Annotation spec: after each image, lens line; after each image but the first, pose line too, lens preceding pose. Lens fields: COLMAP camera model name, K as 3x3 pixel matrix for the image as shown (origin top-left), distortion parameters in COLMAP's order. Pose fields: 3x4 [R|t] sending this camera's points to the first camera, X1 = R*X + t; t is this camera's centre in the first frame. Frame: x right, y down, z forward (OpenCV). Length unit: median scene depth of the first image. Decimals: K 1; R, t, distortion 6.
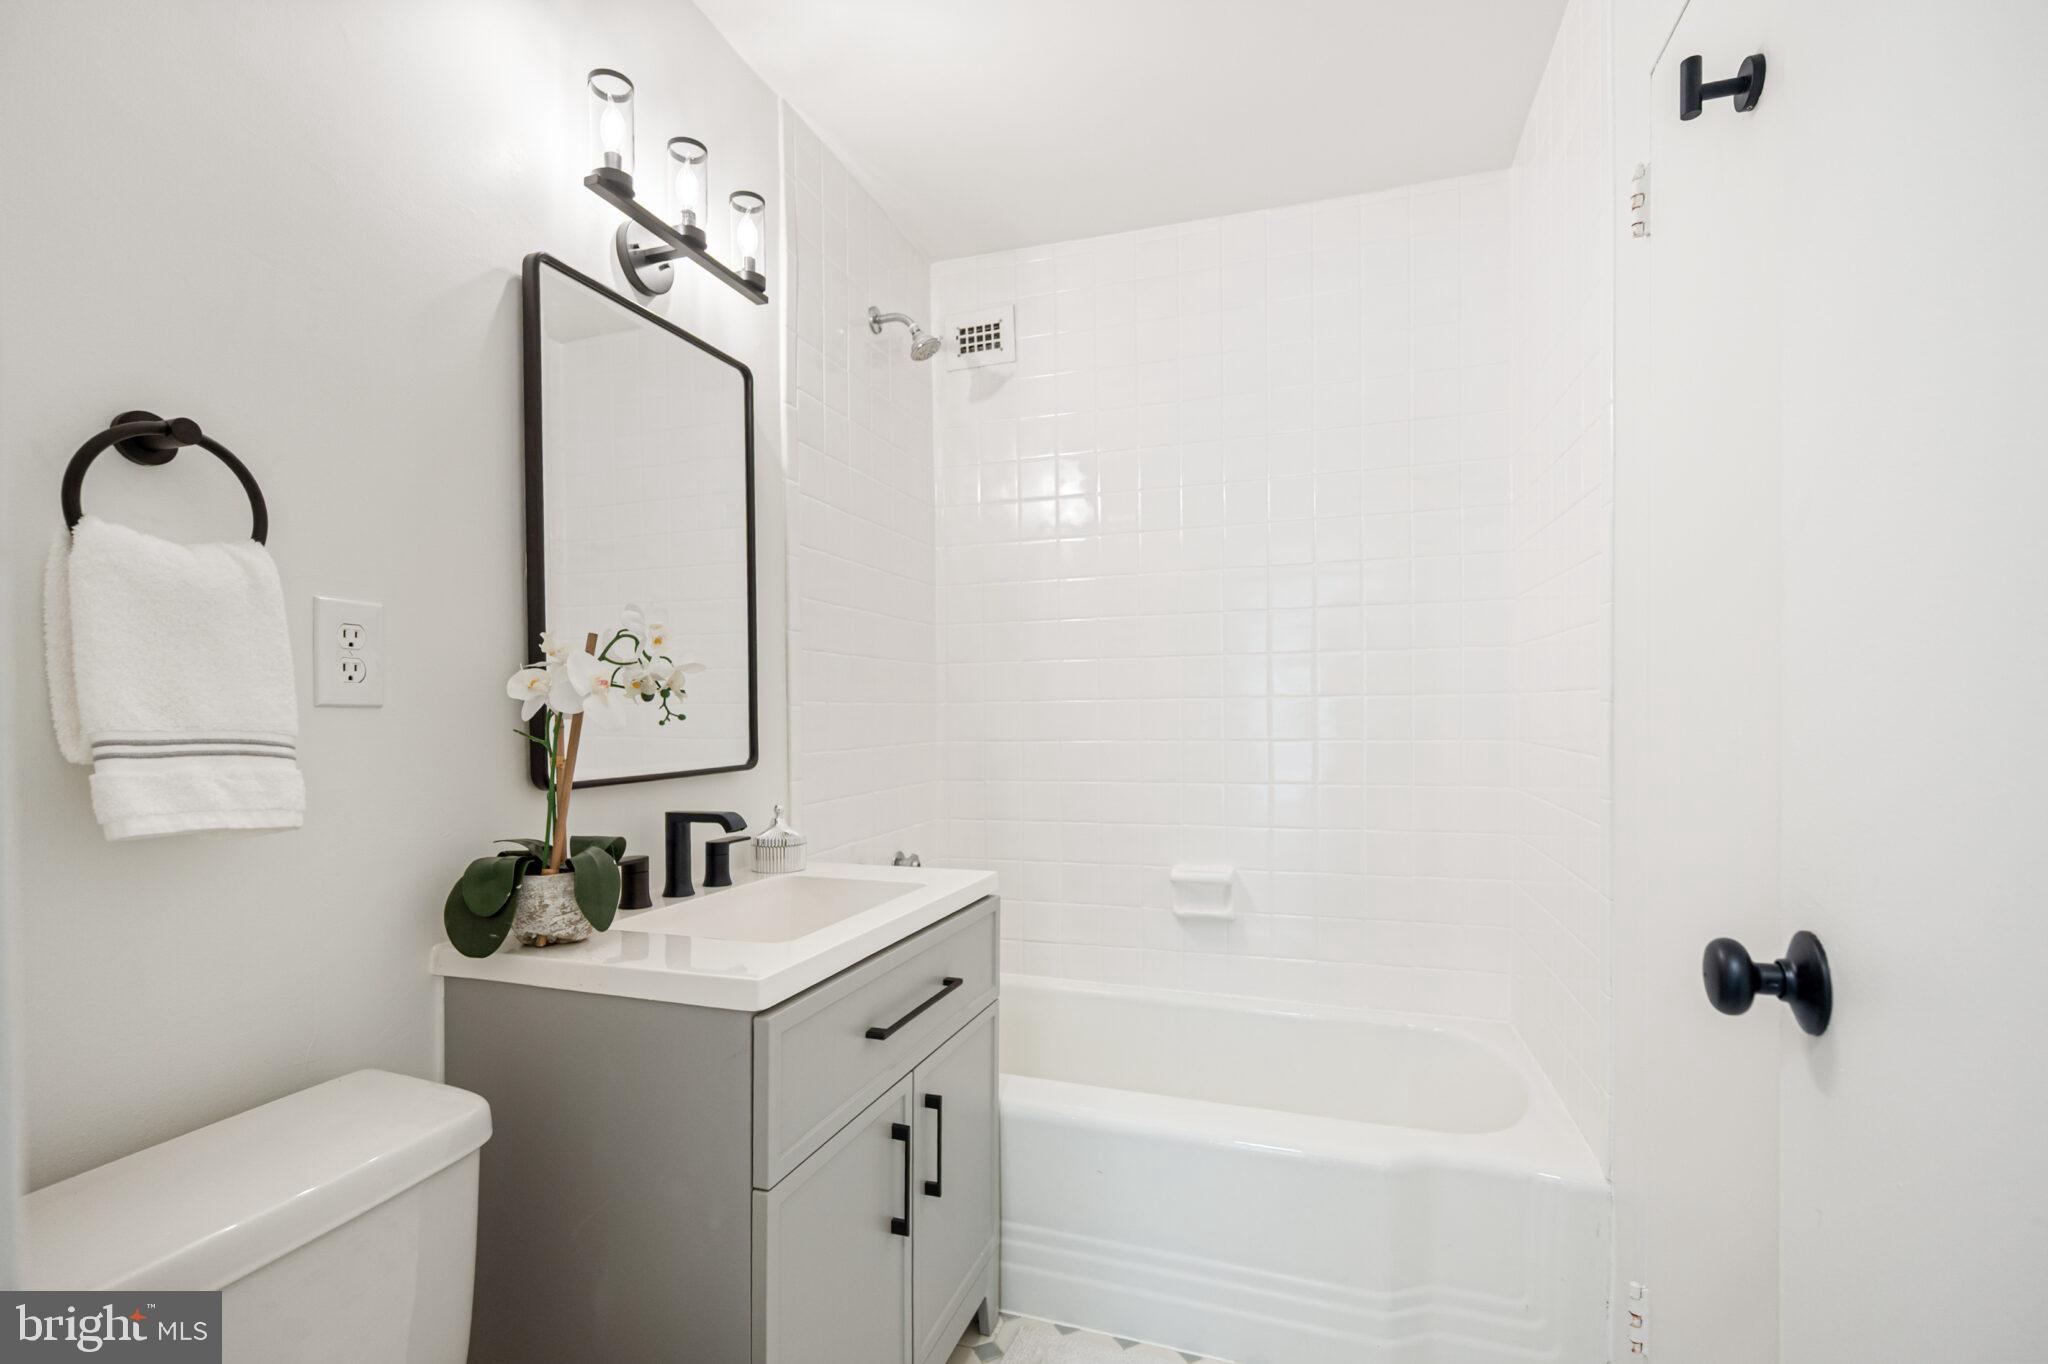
lens RADIAL K [[925.7, 0, 1019.4], [0, 925.7, 704.7], [0, 0, 1]] dist [-0.000731, 0.000001]
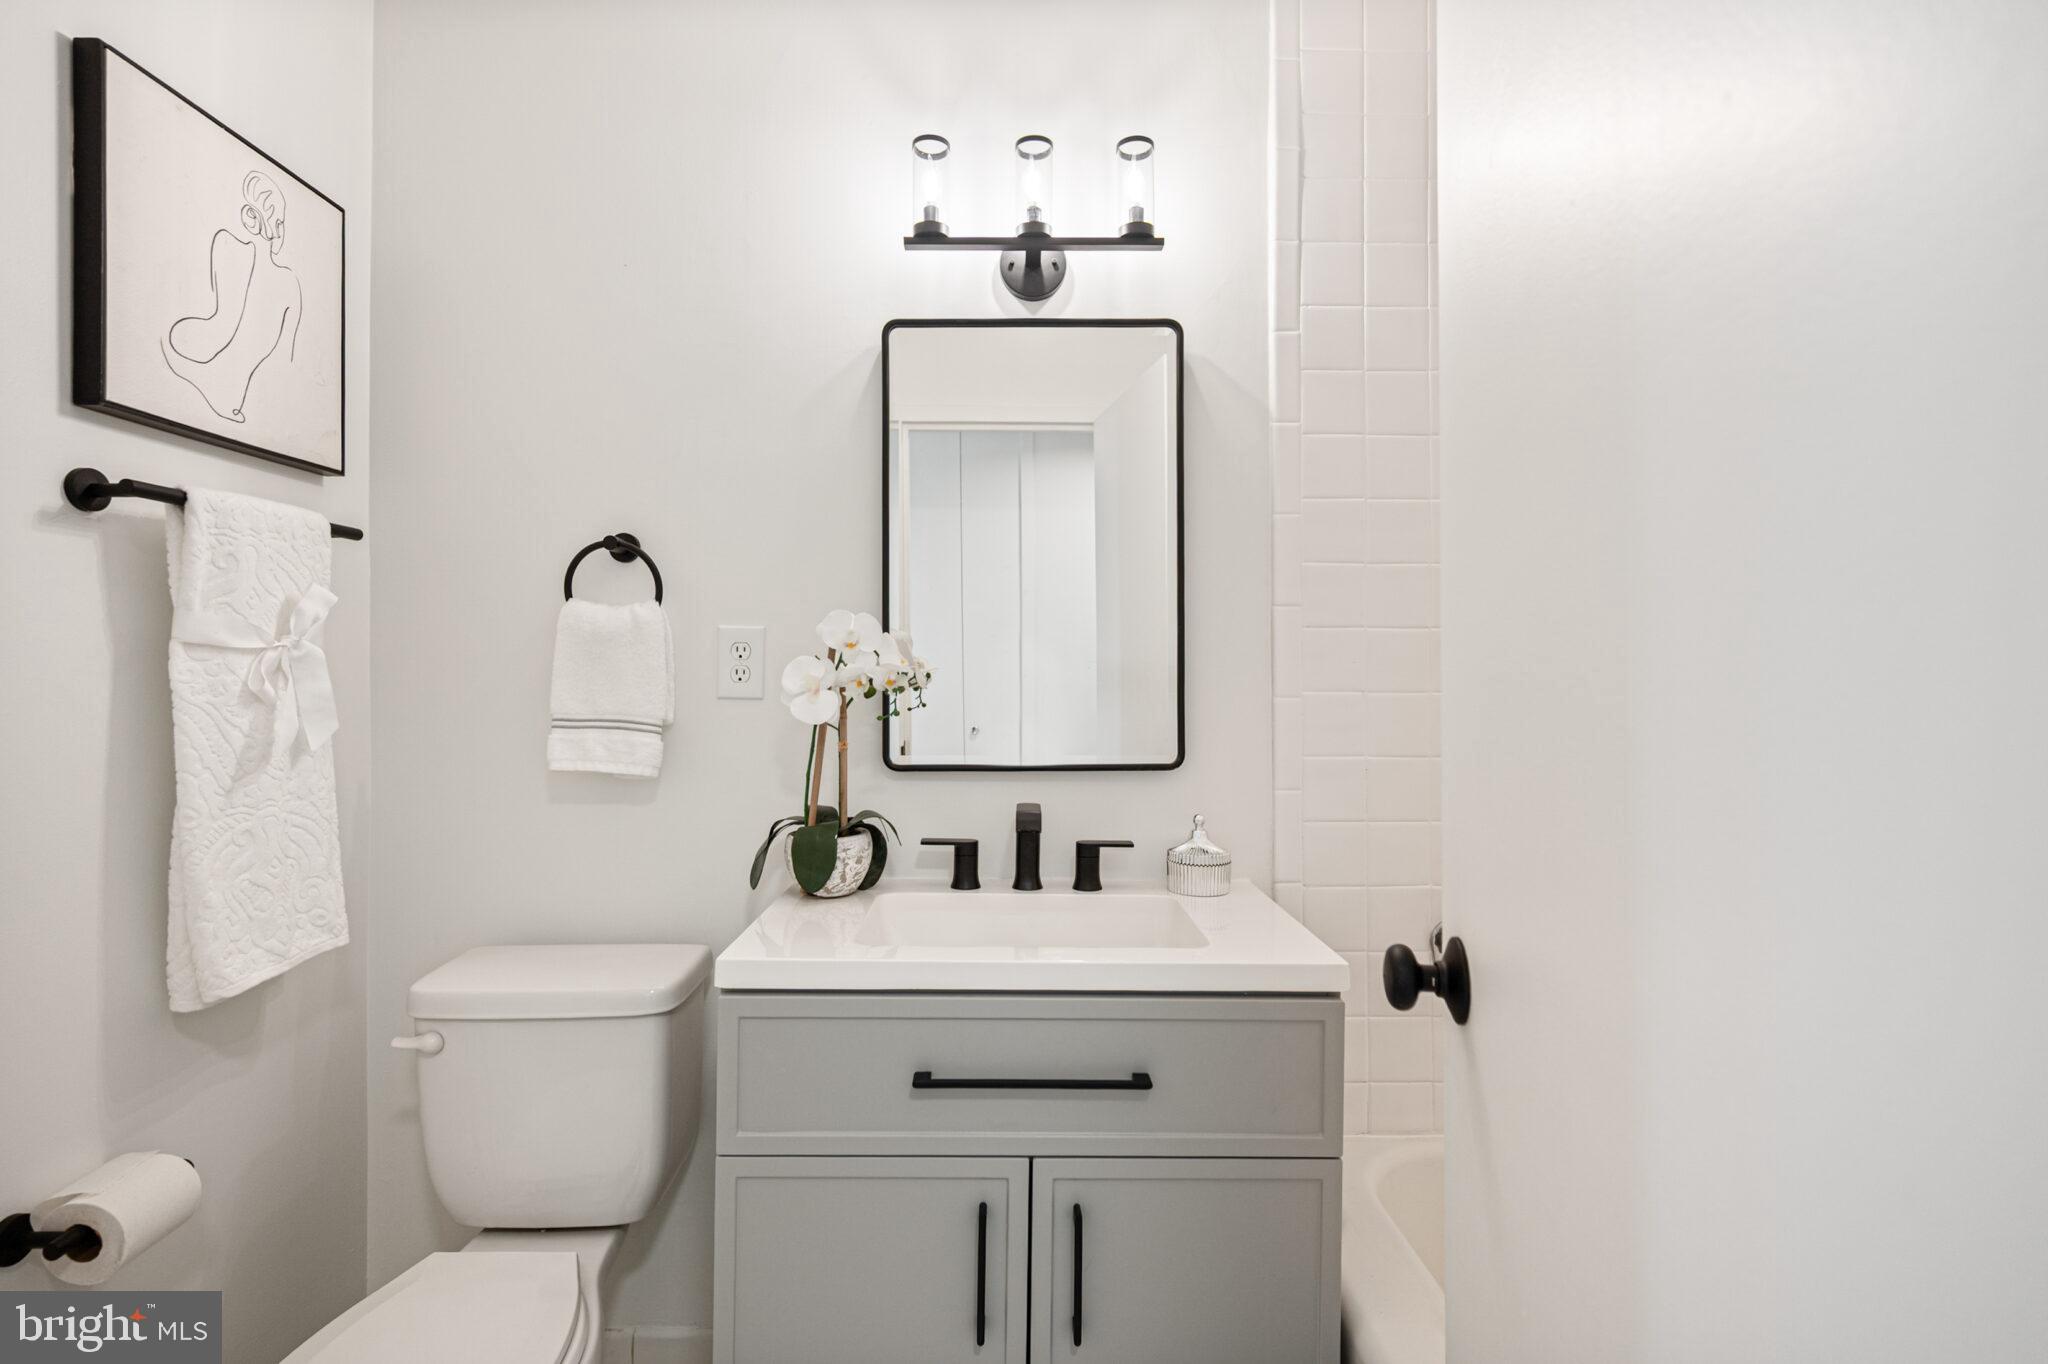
lens RADIAL K [[992.8, 0, 1013.7], [0, 992.8, 650.7], [0, 0, 1]] dist [0.000773, 0.000845]
pose [[0.337197, -0.023437, -0.941143, 0.651483], [0.001518, 0.999702, -0.024351, -0.025119], [0.941433, 0.006782, 0.337132, 0.629603]]
